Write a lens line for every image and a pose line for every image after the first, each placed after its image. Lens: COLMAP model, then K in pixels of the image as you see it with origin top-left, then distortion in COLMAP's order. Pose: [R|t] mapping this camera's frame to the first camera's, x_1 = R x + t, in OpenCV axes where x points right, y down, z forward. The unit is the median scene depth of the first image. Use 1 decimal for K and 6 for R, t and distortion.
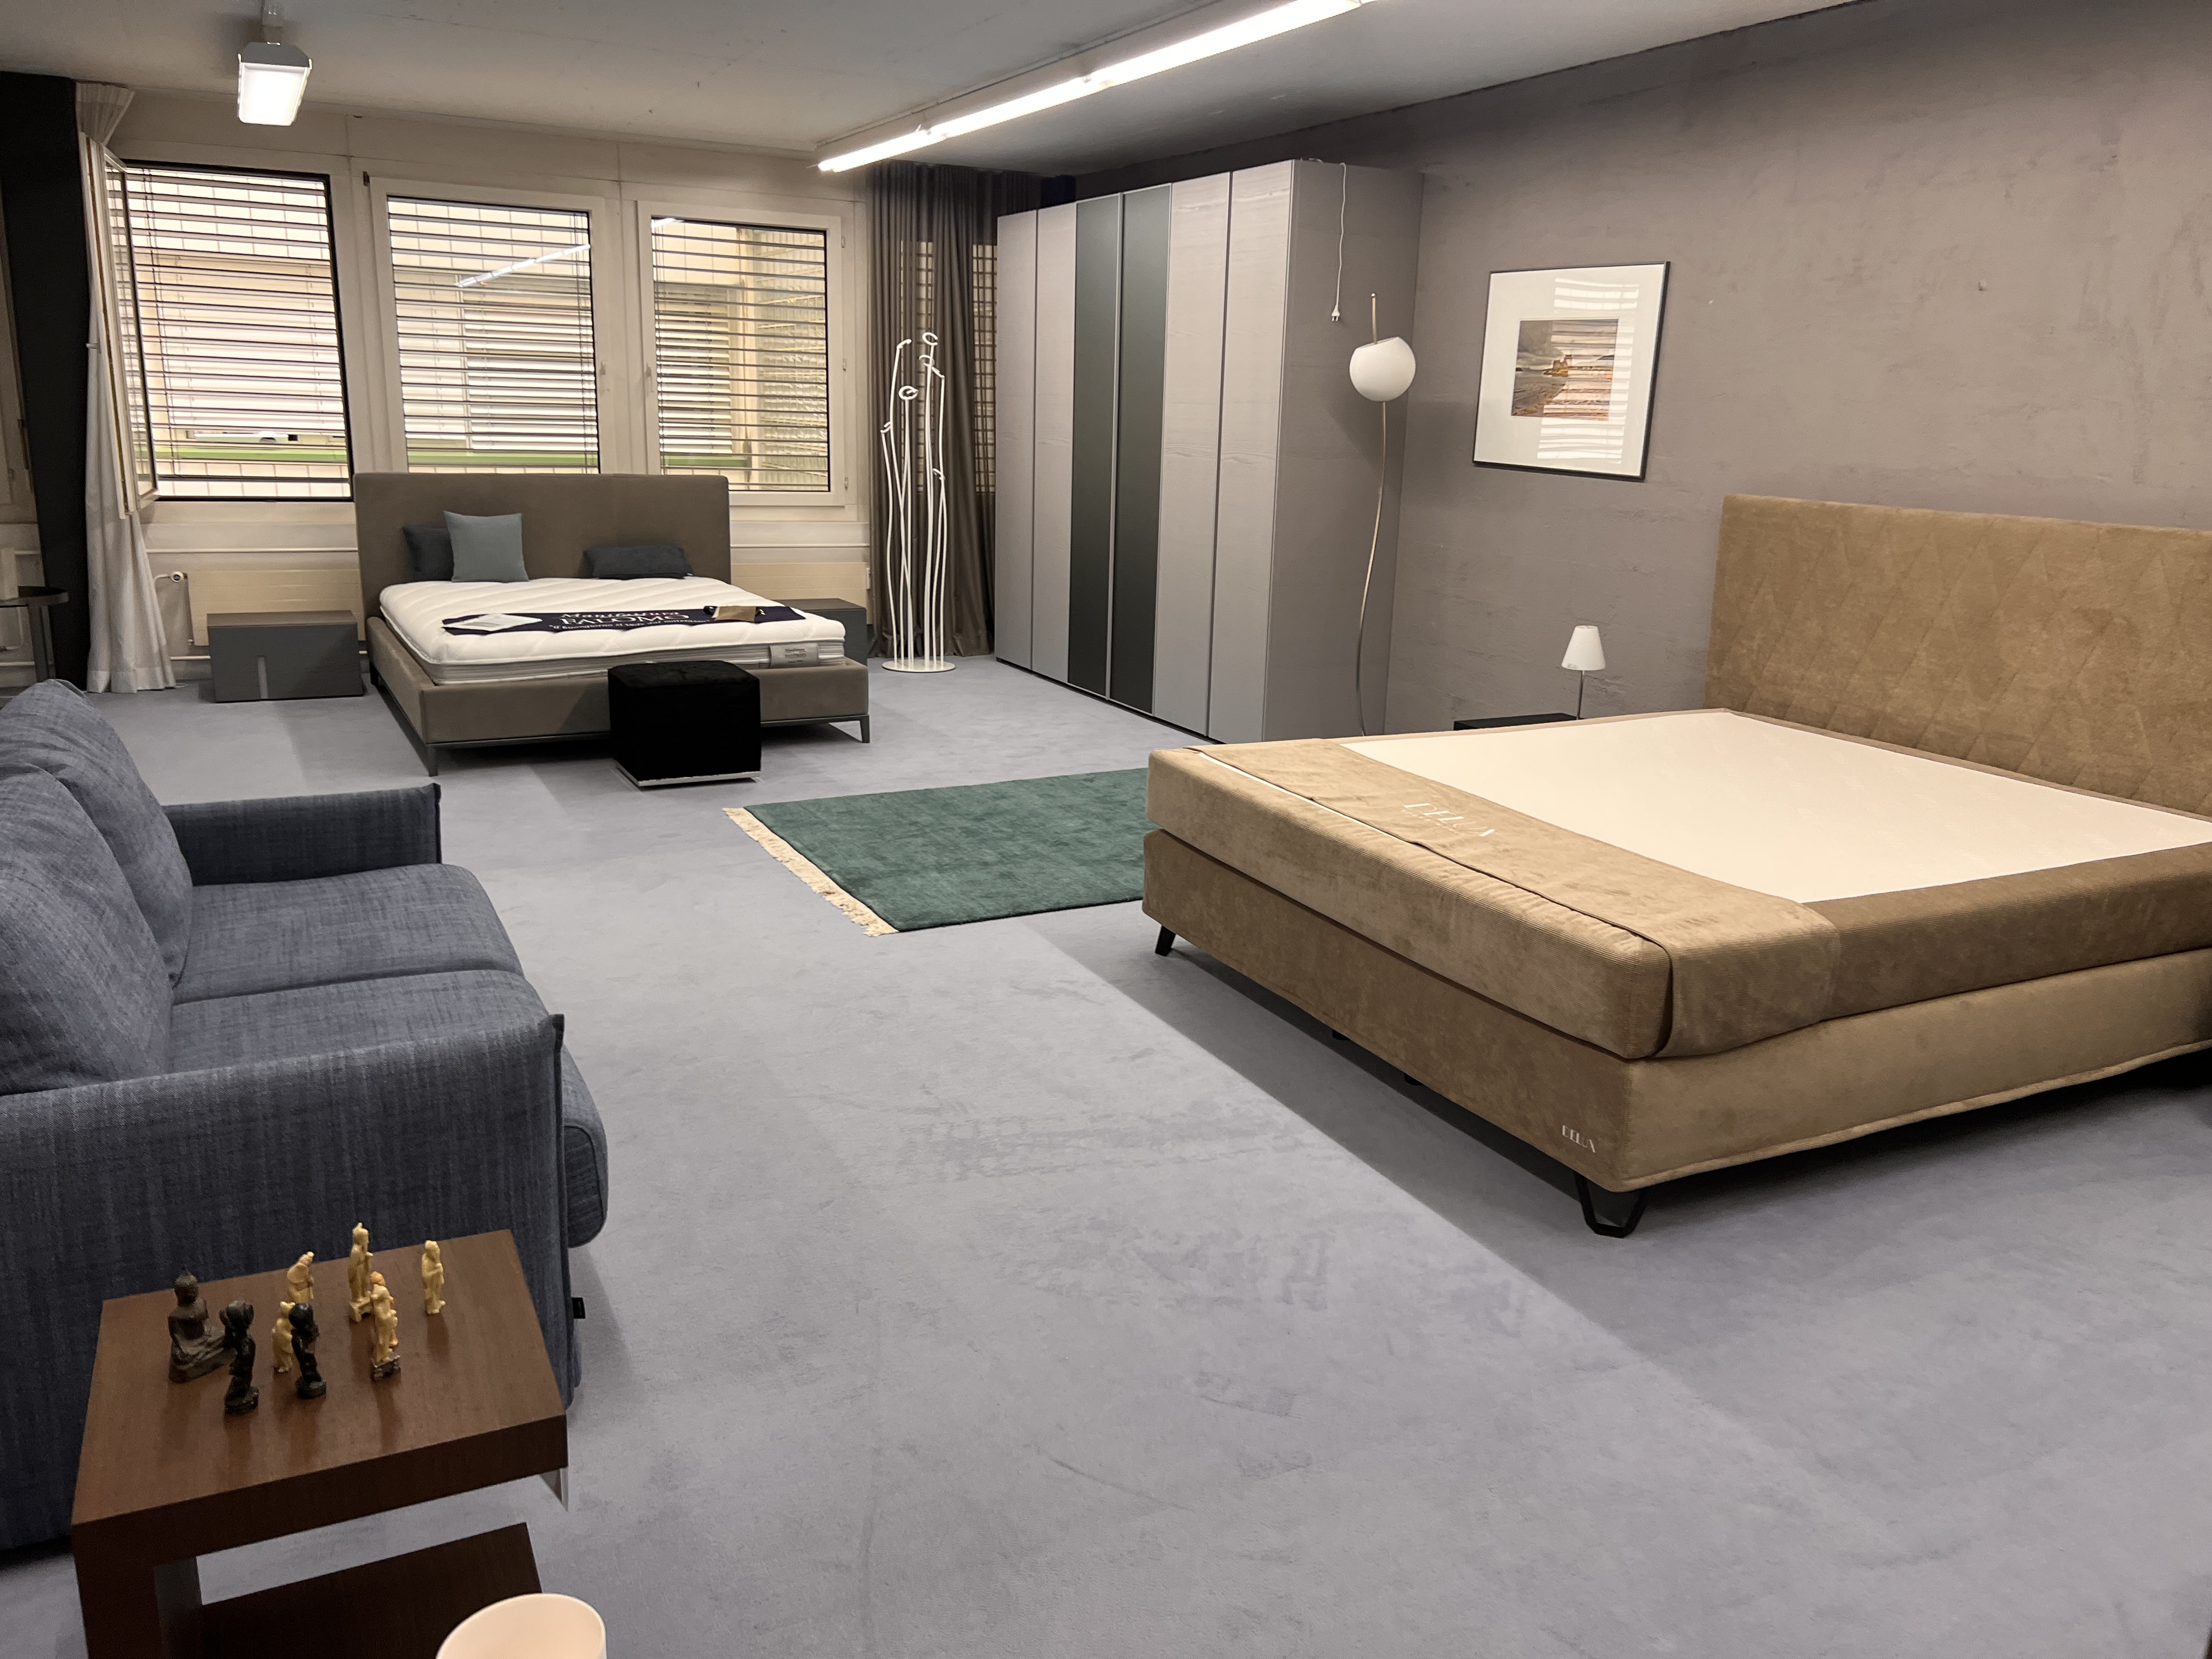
lens RADIAL K [[1631.4, 0, 1106.0], [0, 1631.4, 829.5], [0, 0, 1]] dist [0.062398, -0.069185]
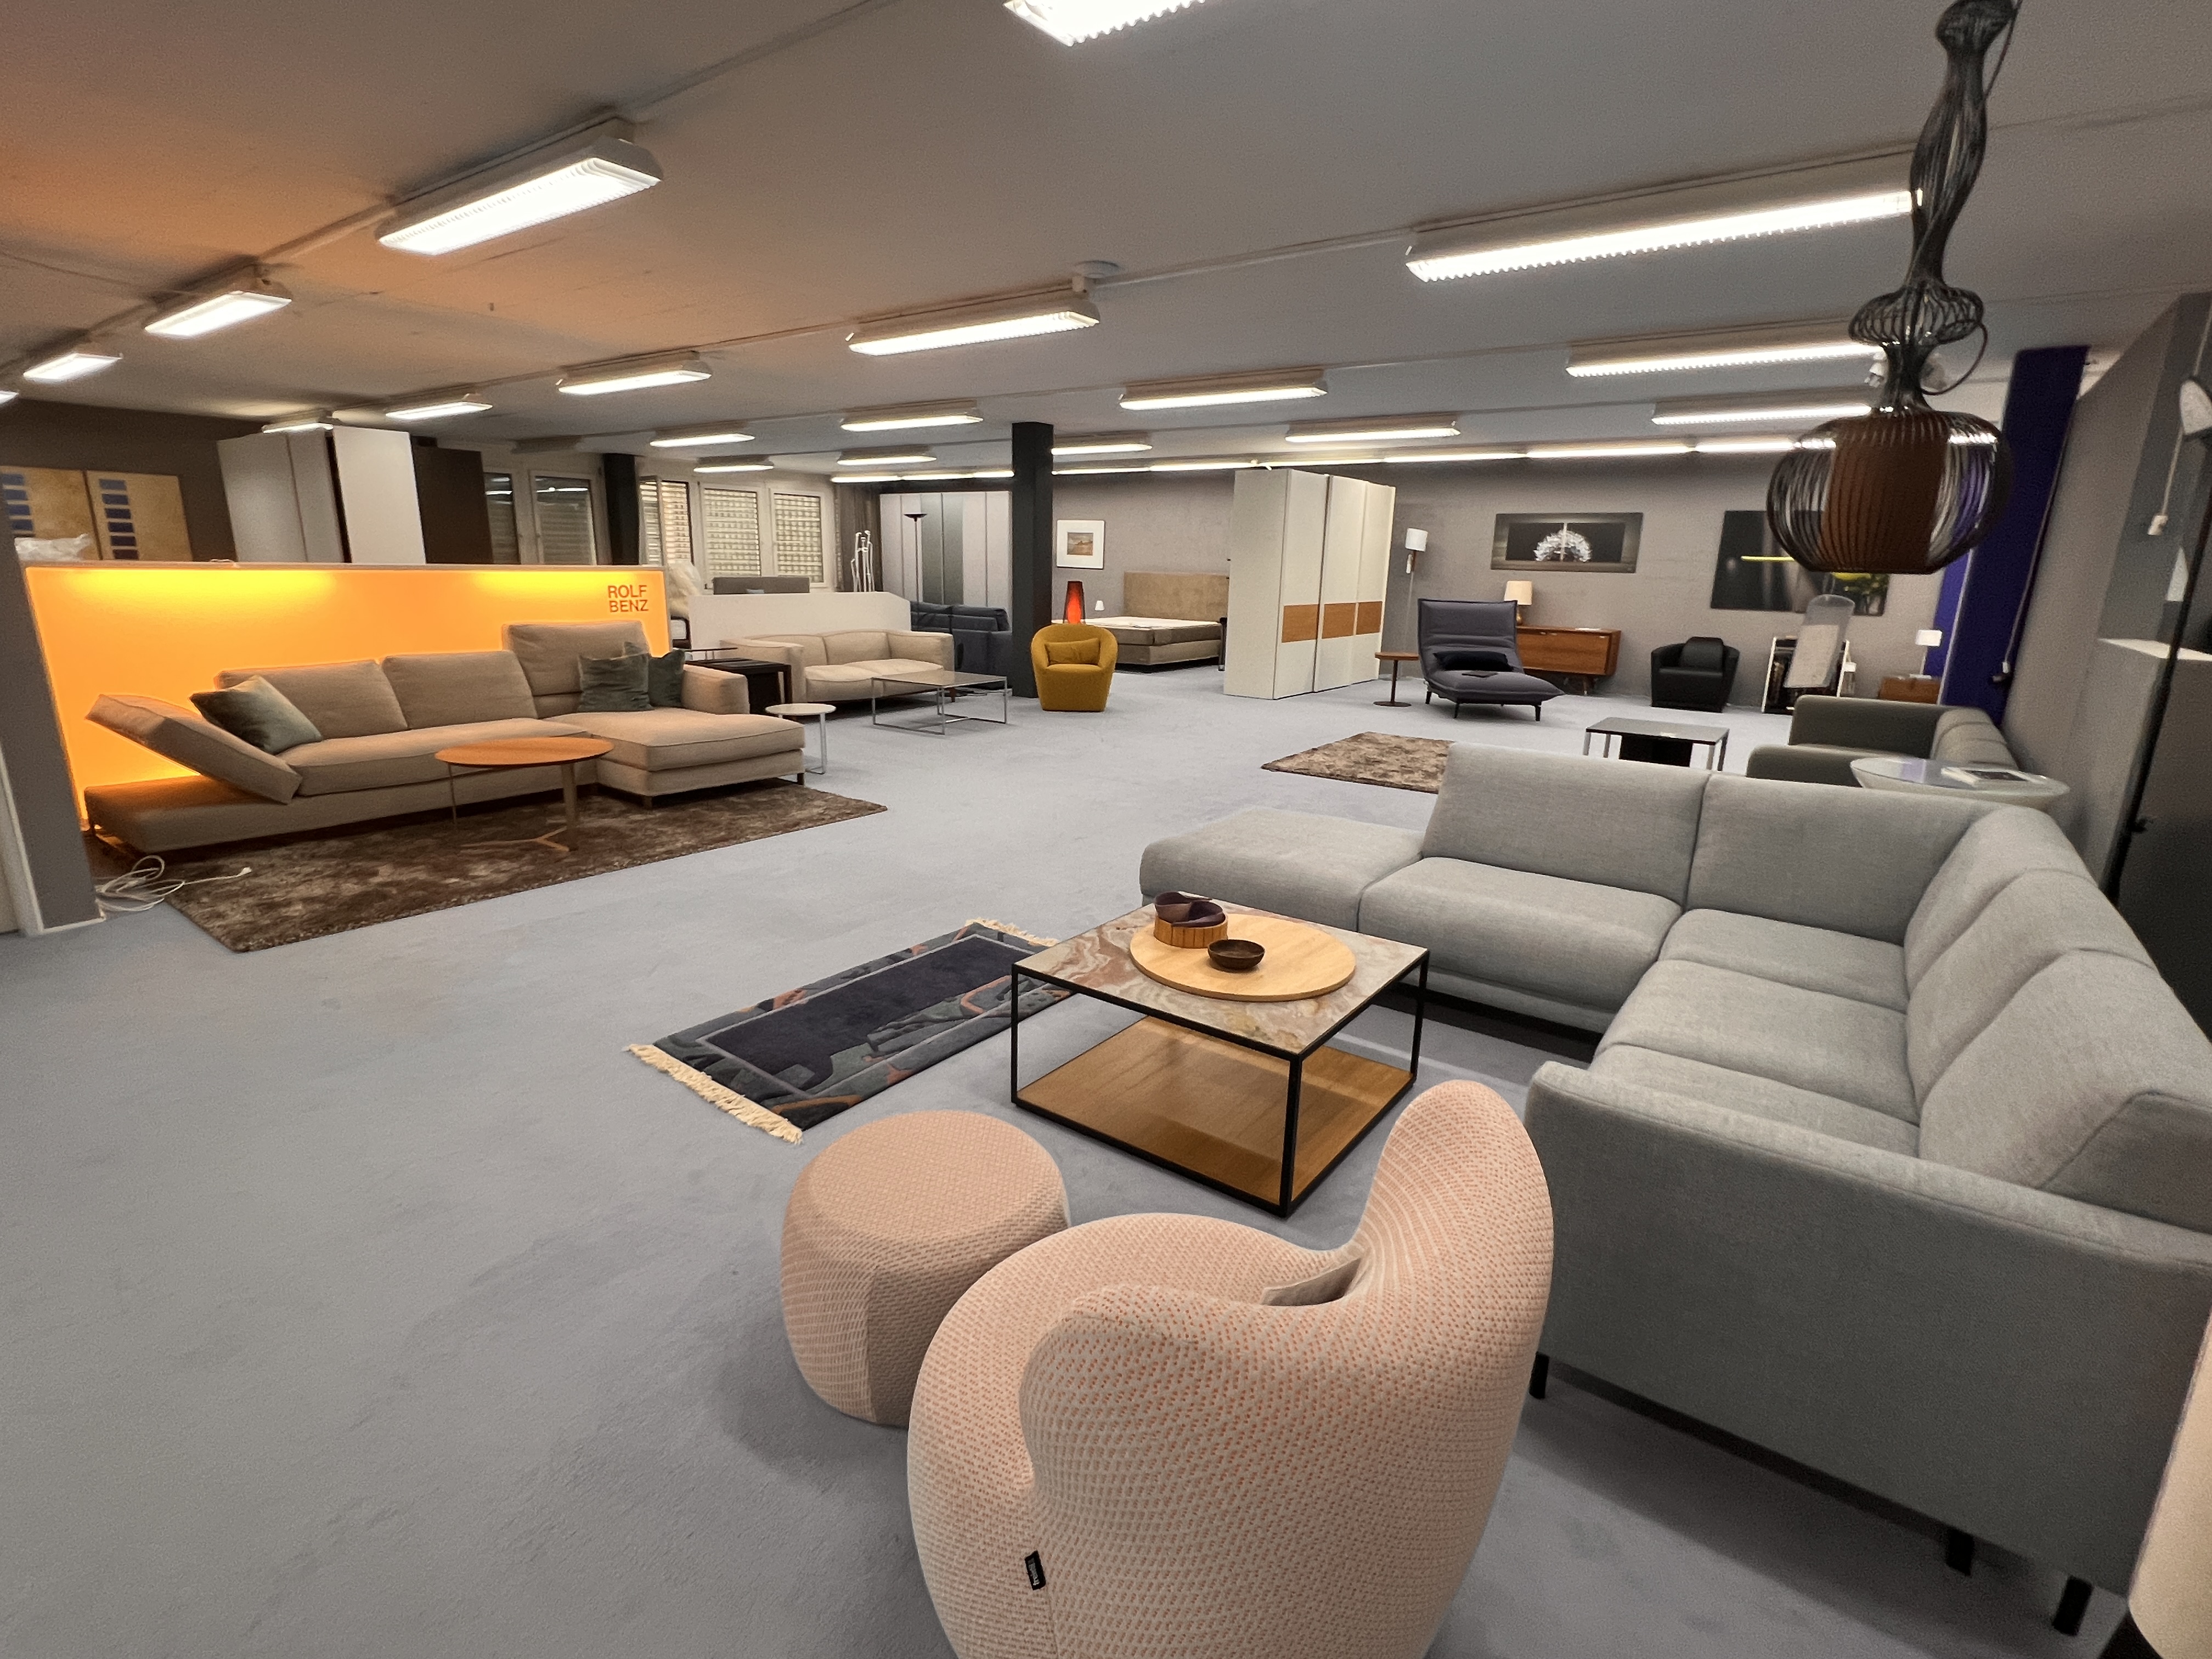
lens RADIAL K [[1041.5, 0, 1106.0], [0, 1041.5, 829.5], [0, 0, 1]] dist [-0.000341, -0.000017]
pose [[0.888597, -0.126283, 0.440964, -0.980945], [0.125924, 0.991580, 0.030215, 0.394595], [-0.441066, 0.028679, 0.897016, -1.477890]]
